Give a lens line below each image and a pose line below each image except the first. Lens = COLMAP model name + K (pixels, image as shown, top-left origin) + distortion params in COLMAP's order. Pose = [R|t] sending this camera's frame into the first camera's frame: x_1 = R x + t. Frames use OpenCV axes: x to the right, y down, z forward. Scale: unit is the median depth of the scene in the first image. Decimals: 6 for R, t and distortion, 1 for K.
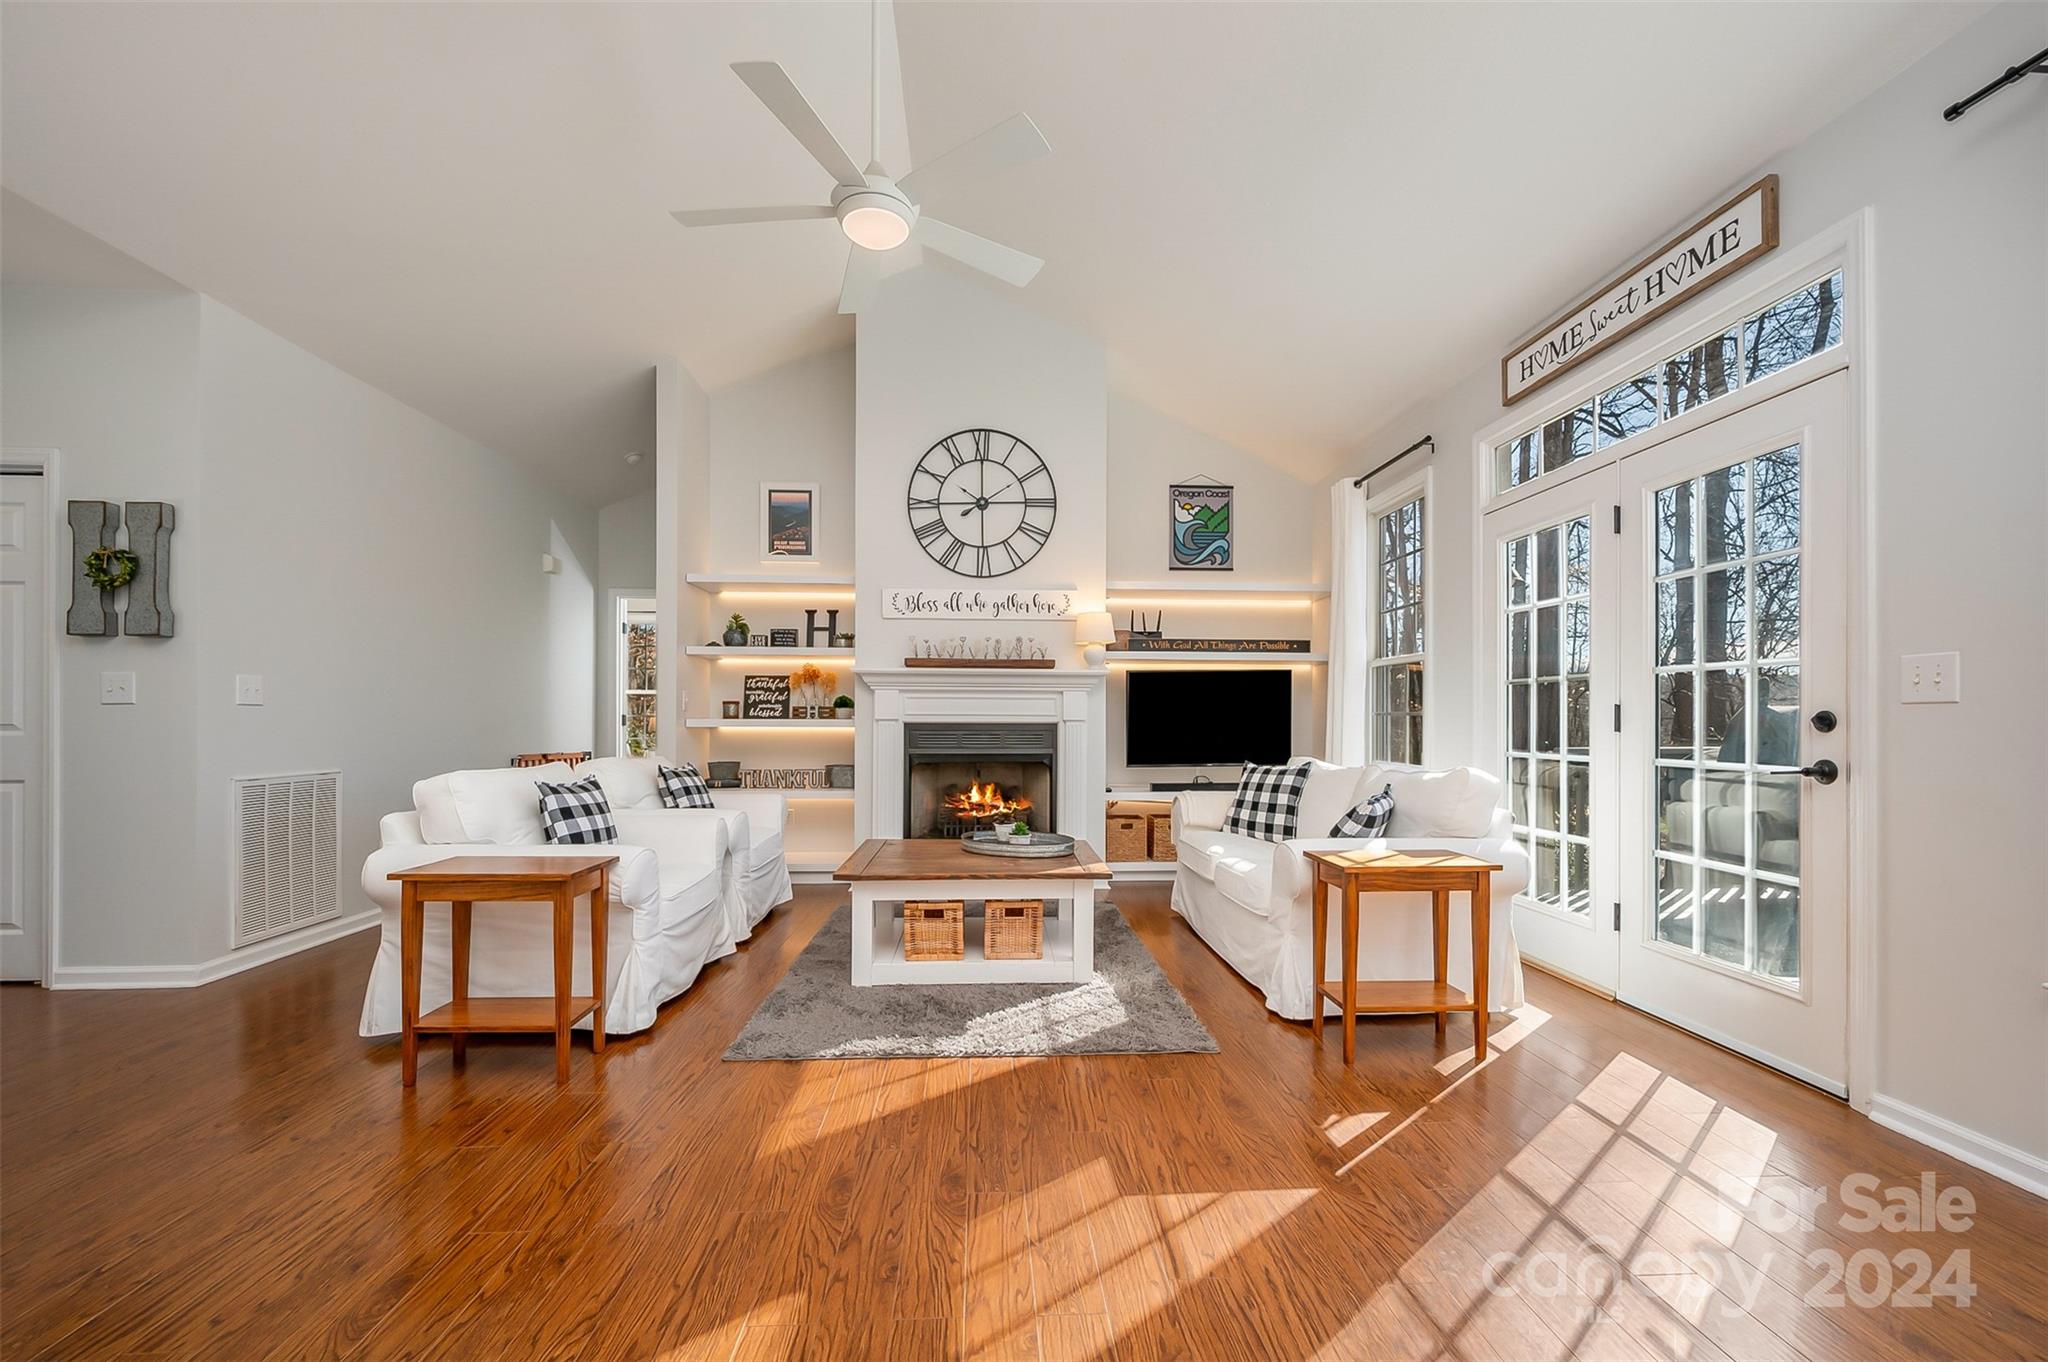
lens RADIAL K [[824.2, 0, 1021.8], [0, 824.2, 720.3], [0, 0, 1]] dist [0.000752, 0.000056]
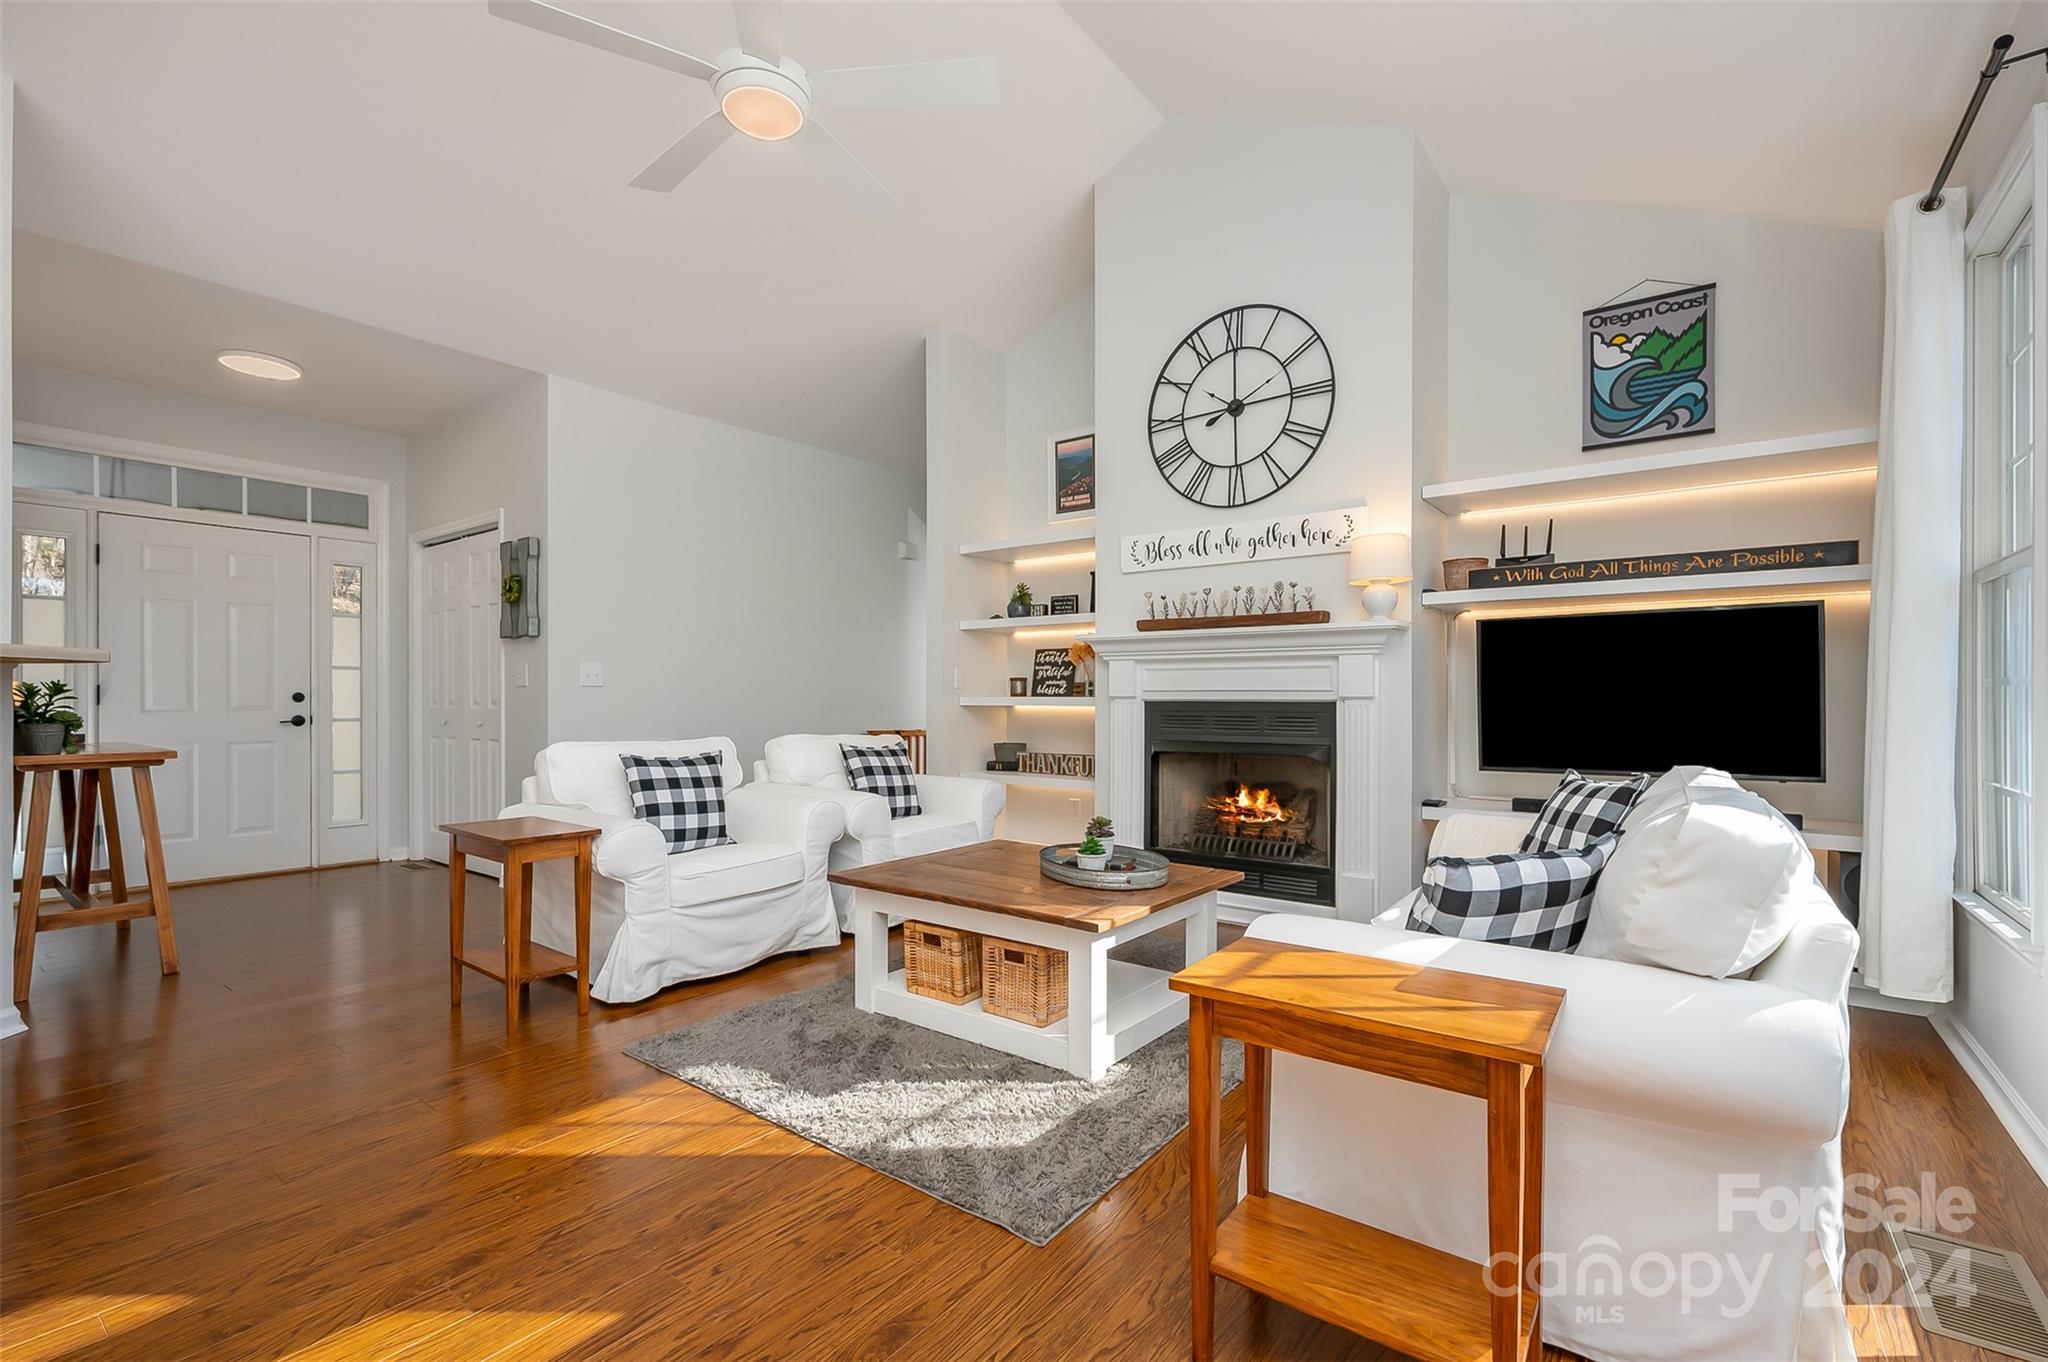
lens RADIAL K [[902.1, 0, 1025.2], [0, 902.1, 701.9], [0, 0, 1]] dist [-0.000612, 0.000270]
pose [[0.762639, 0.000840, -0.646824, 0.336623], [0.000962, 0.999997, 0.002432, 0.001857], [0.646823, -0.002477, 0.762636, 0.251445]]
